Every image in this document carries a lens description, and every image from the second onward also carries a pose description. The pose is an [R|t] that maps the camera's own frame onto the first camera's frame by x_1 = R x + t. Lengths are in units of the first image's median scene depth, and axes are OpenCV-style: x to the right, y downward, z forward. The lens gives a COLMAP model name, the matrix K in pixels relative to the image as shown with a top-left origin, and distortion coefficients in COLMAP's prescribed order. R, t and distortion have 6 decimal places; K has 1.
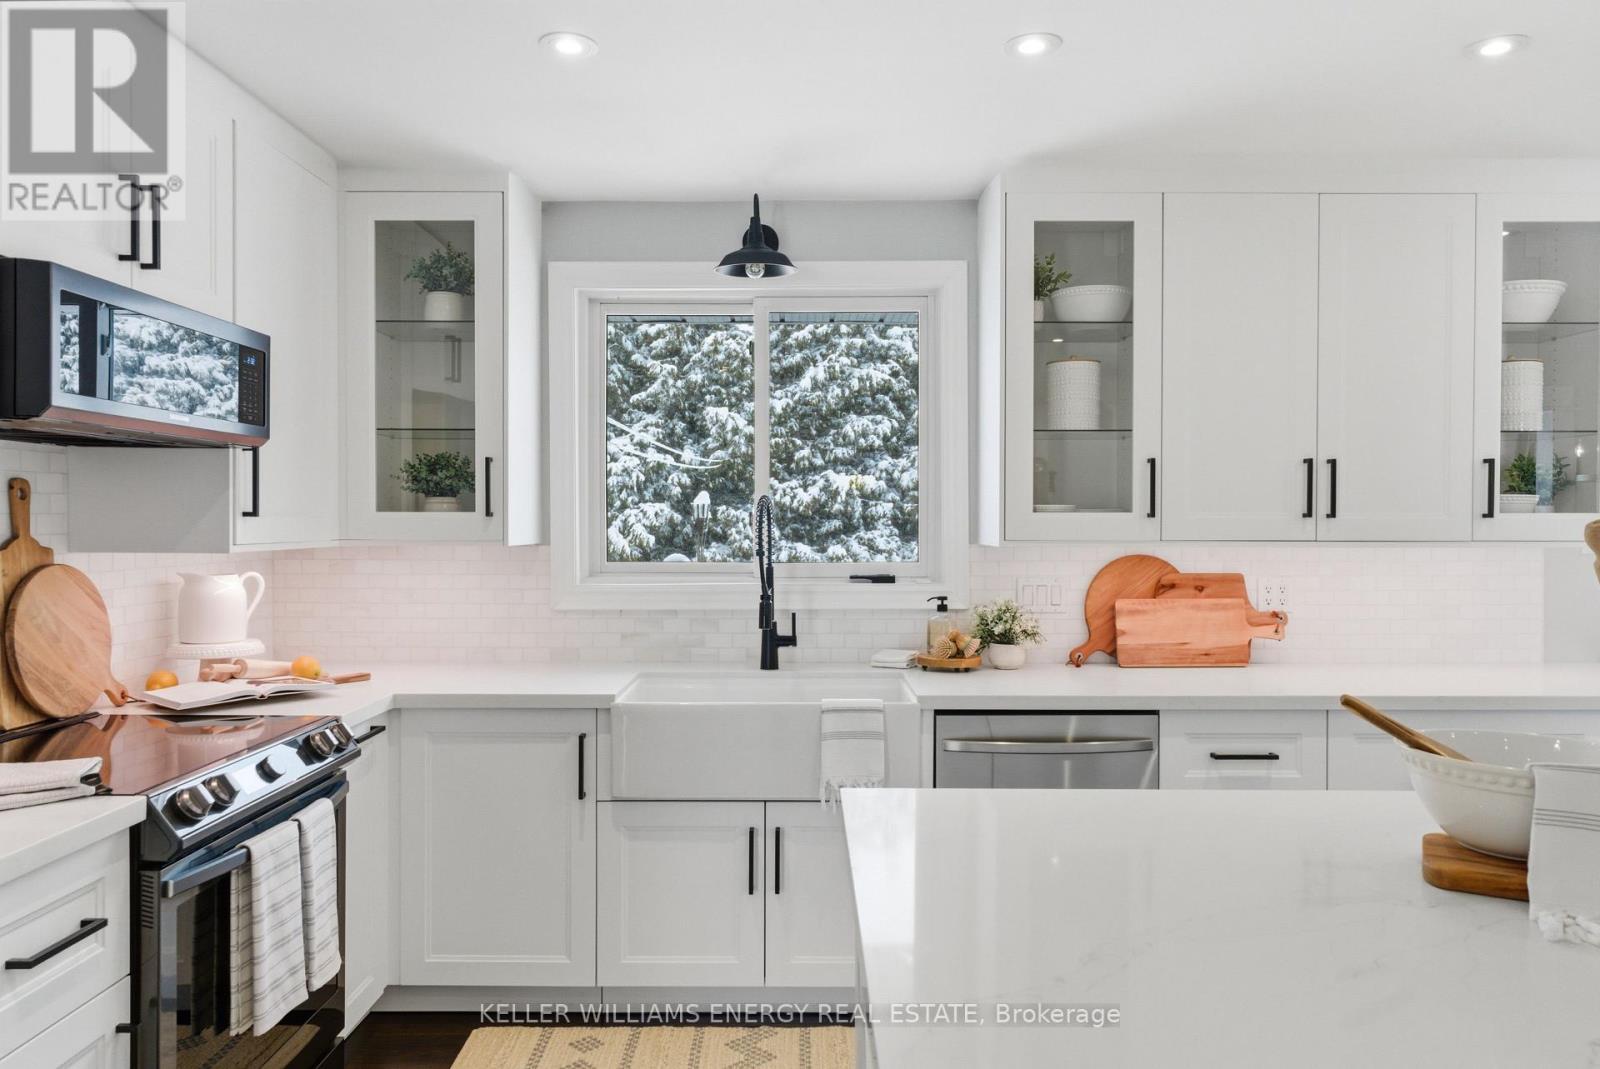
lens RADIAL K [[1095.4, 0, 796.7], [0, 1095.4, 529.0], [0, 0, 1]] dist [0.001495, -0.000693]
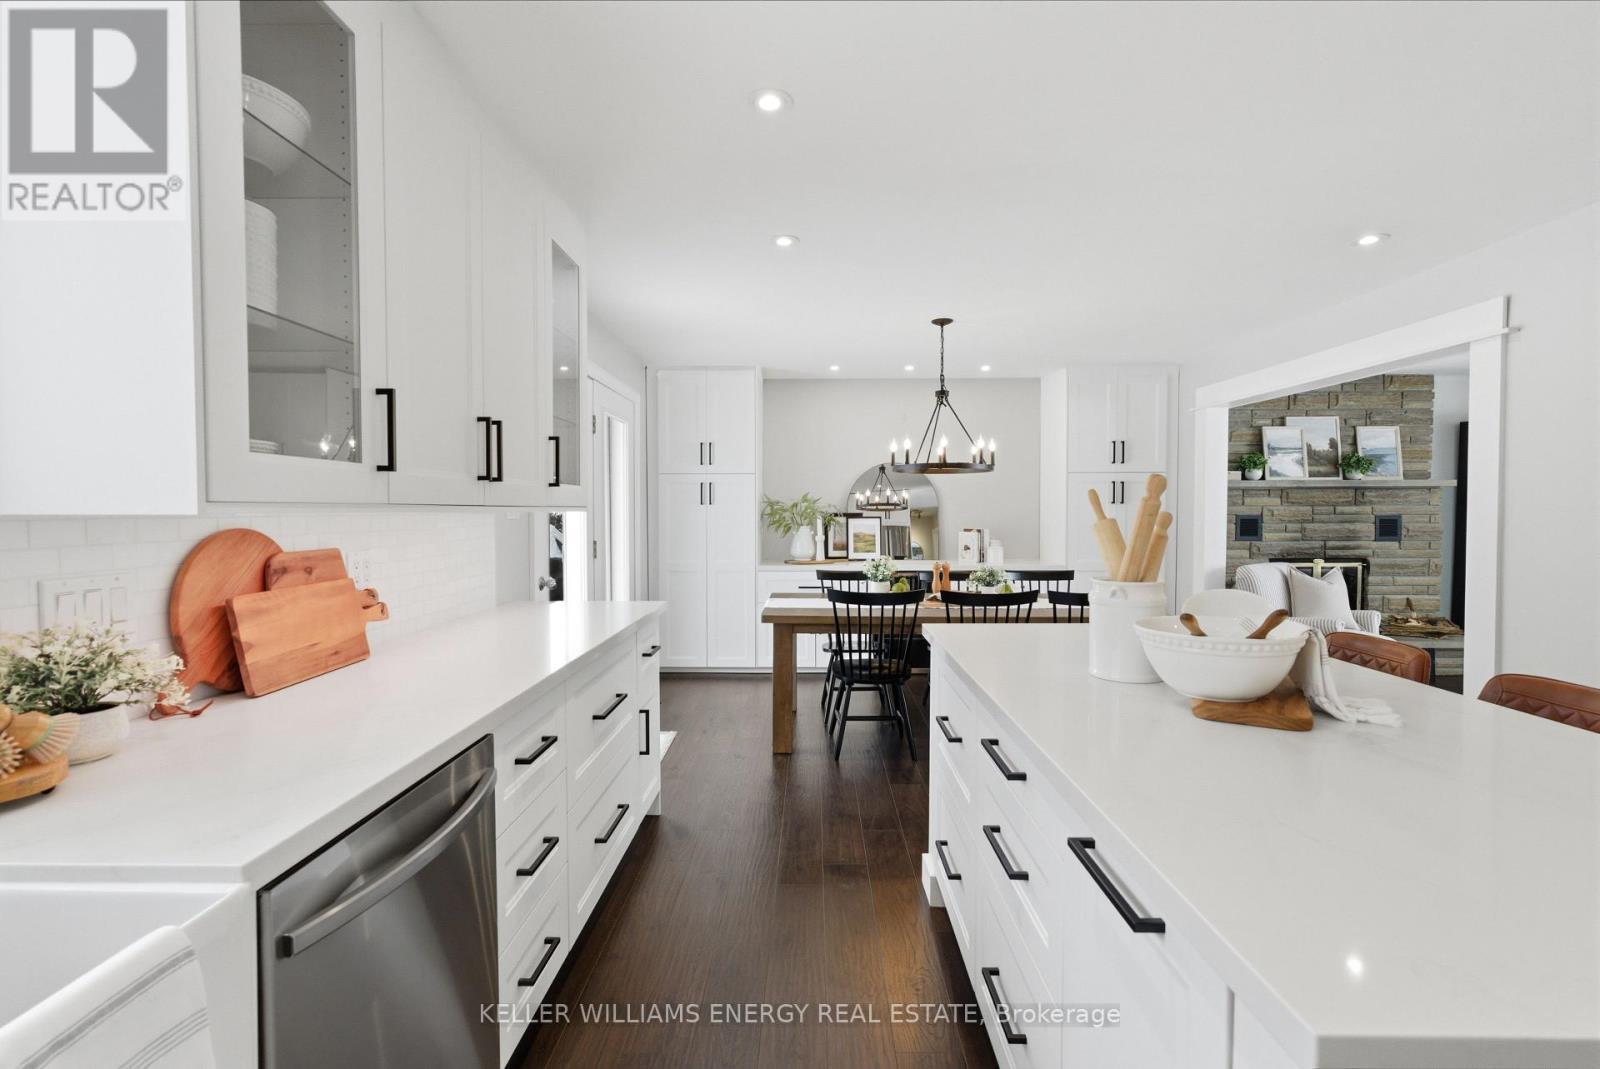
lens RADIAL K [[722.0, 0, 796.3], [0, 722.0, 529.8], [0, 0, 1]] dist [-0.009174, 0.004642]
pose [[0.011739, -0.024990, 0.999619, -0.078636], [0.009766, 0.999643, 0.024876, 0.009849], [-0.999883, 0.009471, 0.011979, 0.390615]]
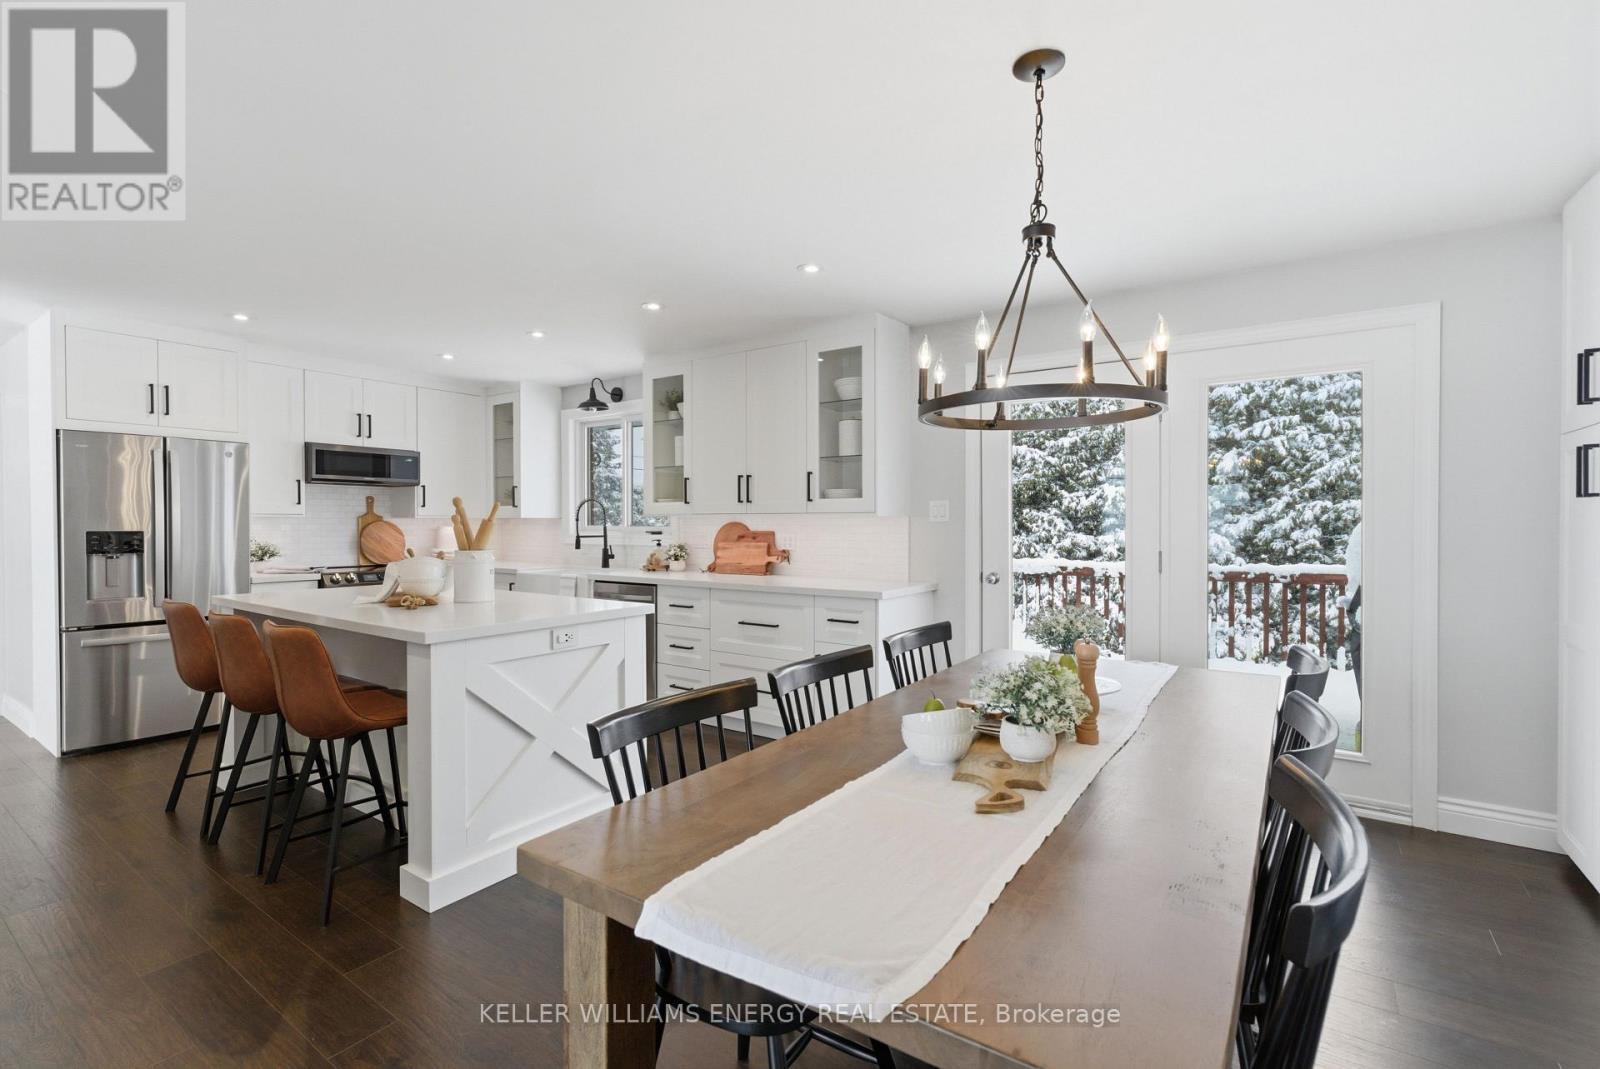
lens RADIAL K [[722.0, 0, 806.1], [0, 722.0, 527.7], [0, 0, 1]] dist [-0.009174, 0.004642]
pose [[0.825165, 0.002962, -0.564884, 0.738636], [-0.004143, 0.999991, -0.000808, 0.021154], [0.564876, 0.003007, 0.825170, -0.052552]]
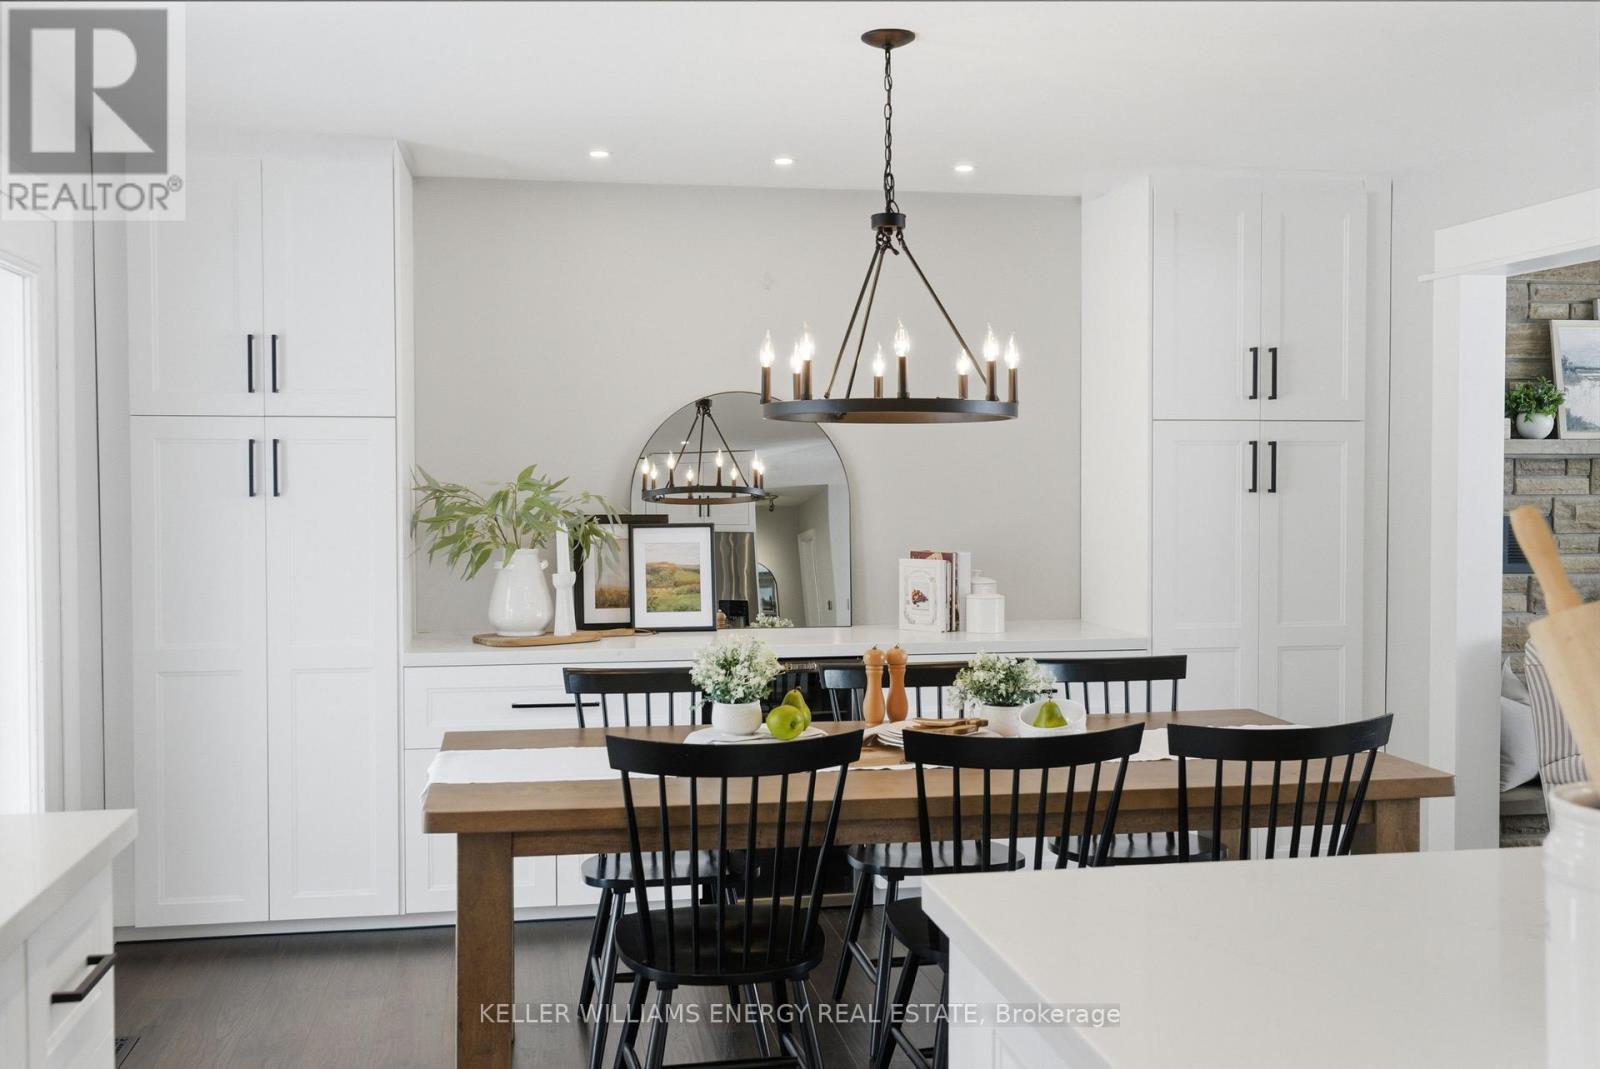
lens RADIAL K [[1586.7, 0, 802.5], [0, 1586.7, 530.8], [0, 0, 1]] dist [0.019806, 0.000000]
pose [[-0.187639, -0.023717, 0.981952, 0.037143], [0.011251, 0.999591, 0.026293, -0.001815], [-0.982174, 0.015981, -0.187296, 0.404813]]
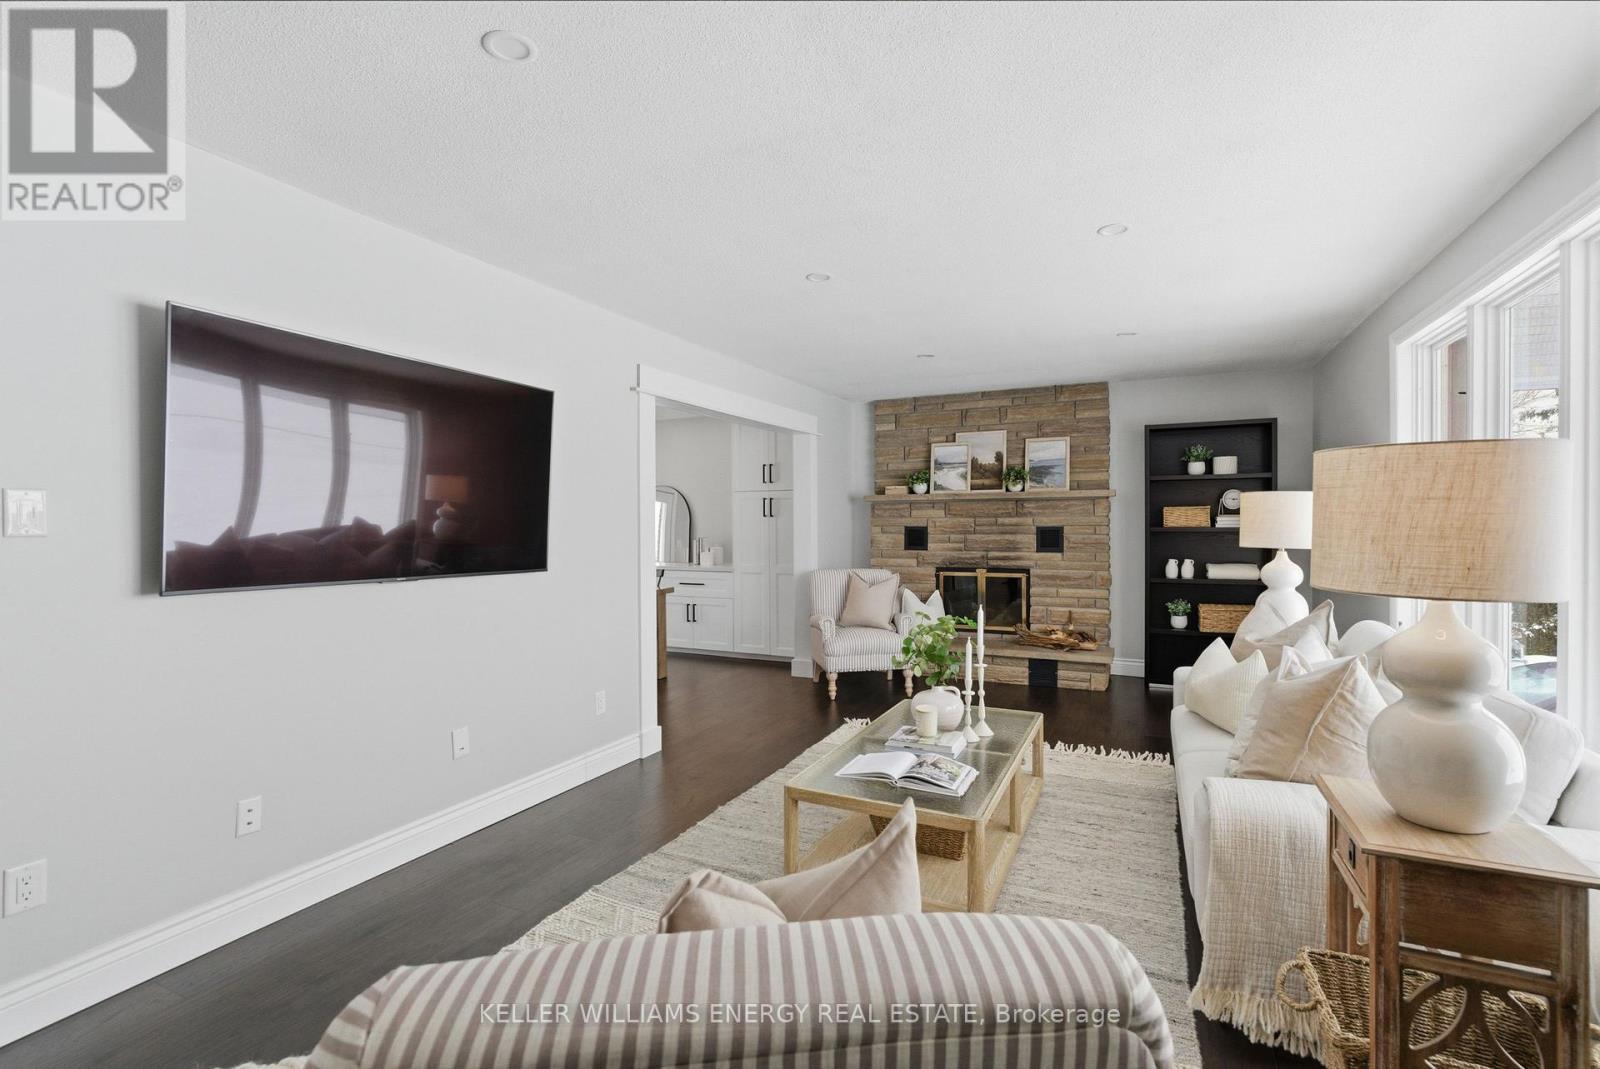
lens RADIAL K [[722.0, 0, 802.9], [0, 722.0, 532.9], [0, 0, 1]] dist [-0.009174, 0.004642]
pose [[0.425533, -0.006840, 0.904917, -0.120459], [0.009290, 0.999952, 0.003189, 0.025214], [-0.904895, 0.007050, 0.425576, -0.544058]]
